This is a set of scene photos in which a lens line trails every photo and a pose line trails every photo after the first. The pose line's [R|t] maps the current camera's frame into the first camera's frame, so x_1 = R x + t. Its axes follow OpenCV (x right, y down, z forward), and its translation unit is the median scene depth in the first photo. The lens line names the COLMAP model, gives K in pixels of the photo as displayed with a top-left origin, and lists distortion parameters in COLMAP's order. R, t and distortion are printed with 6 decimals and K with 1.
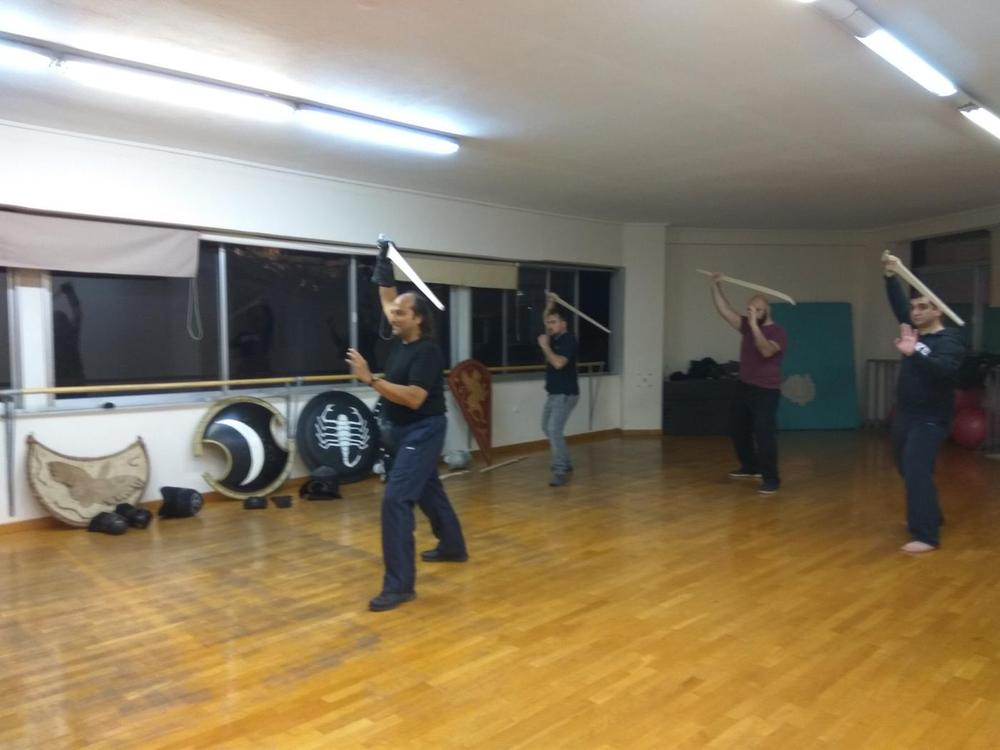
lens RADIAL K [[768.7, 0, 498.3], [0, 768.7, 374.4], [0, 0, 1]] dist [0.118802, -0.185077]
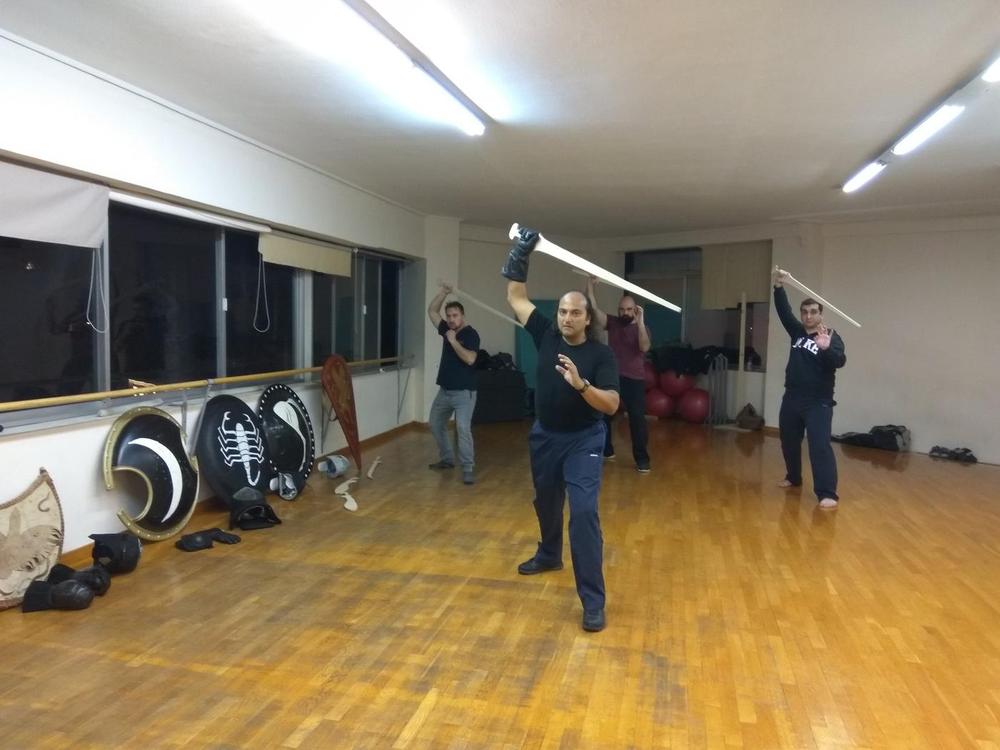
lens RADIAL K [[773.0, 0, 500.0], [0, 773.0, 375.0], [0, 0, 1]] dist [0.106745, -0.167641]
pose [[0.844844, -0.022007, 0.534559, -0.482103], [0.012148, 0.999685, 0.021956, -0.016910], [-0.534874, -0.012056, 0.844846, 0.173393]]
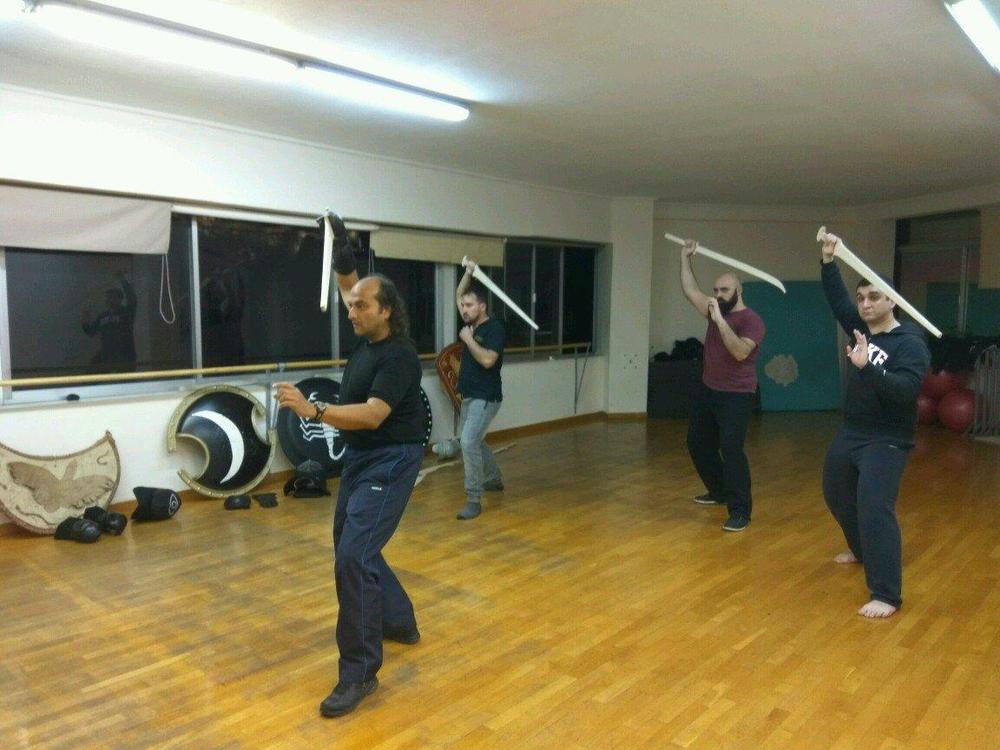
lens RADIAL K [[779.7, 0, 500.0], [0, 779.7, 375.0], [0, 0, 1]] dist [0.102275, -0.171166]
pose [[0.997528, -0.002364, 0.070227, -0.070696], [-0.000193, 0.999338, 0.036376, -0.018743], [-0.070266, -0.036300, 0.996868, 0.059940]]
